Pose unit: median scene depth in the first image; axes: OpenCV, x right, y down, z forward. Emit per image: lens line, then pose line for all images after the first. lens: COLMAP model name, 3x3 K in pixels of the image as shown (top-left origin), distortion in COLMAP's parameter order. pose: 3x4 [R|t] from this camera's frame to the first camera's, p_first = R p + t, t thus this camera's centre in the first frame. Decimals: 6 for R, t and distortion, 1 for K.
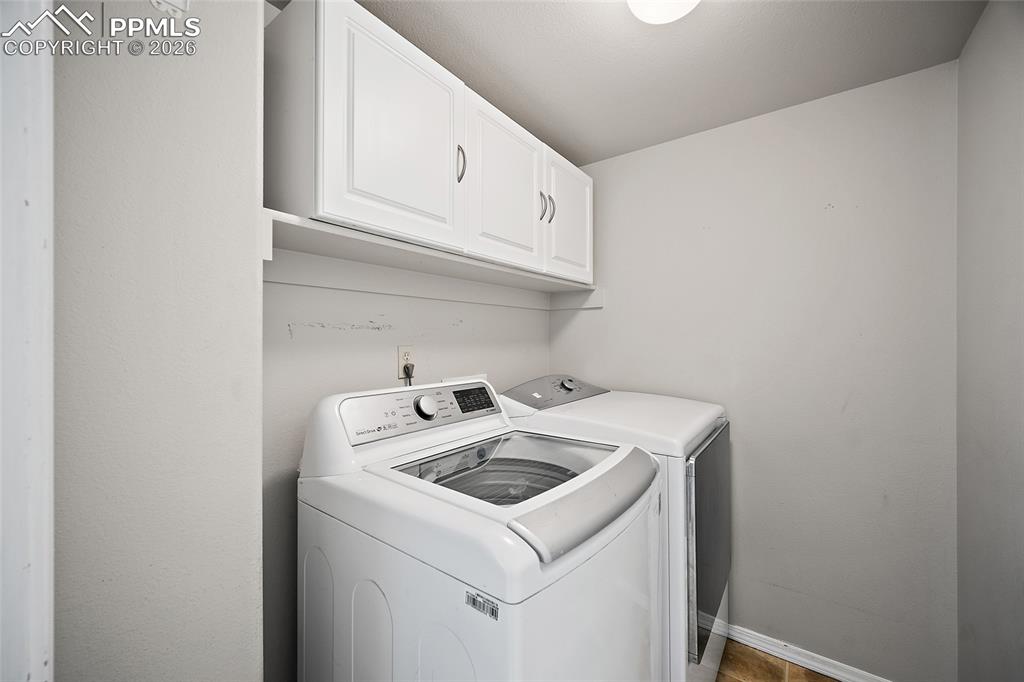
lens RADIAL K [[402.6, 0, 510.8], [0, 402.6, 336.2], [0, 0, 1]] dist [-0.005005, 0.000043]
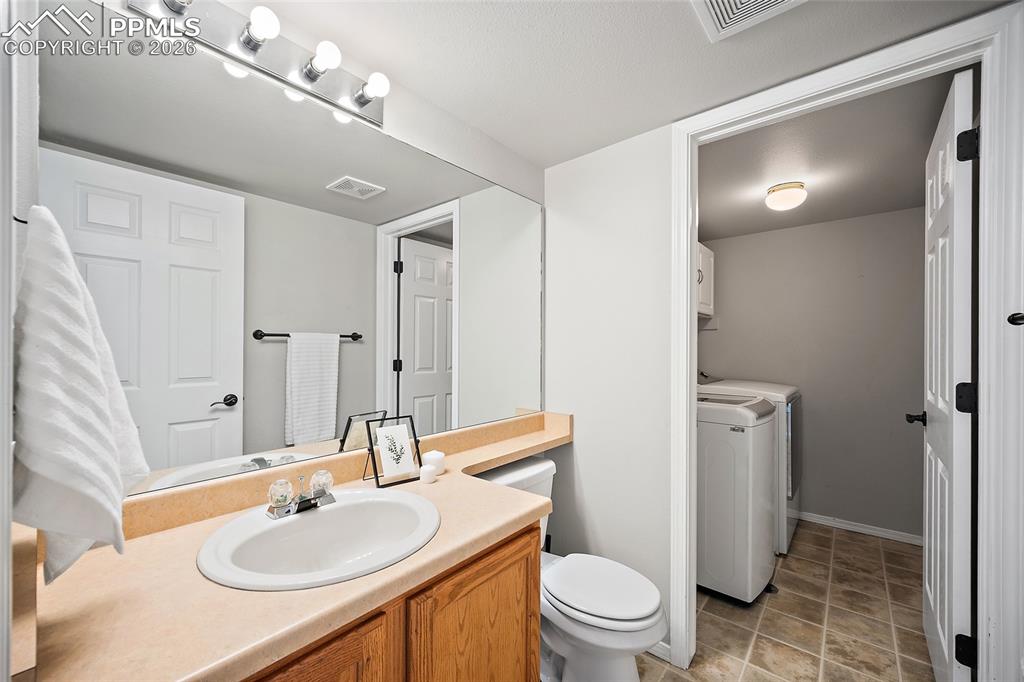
lens RADIAL K [[402.6, 0, 515.6], [0, 402.6, 345.6], [0, 0, 1]] dist [-0.005005, 0.000043]
pose [[0.998199, 0.008078, -0.059447, -0.681088], [-0.008334, 0.999957, -0.004063, 0.013719], [0.059411, 0.004551, 0.998223, -0.946244]]
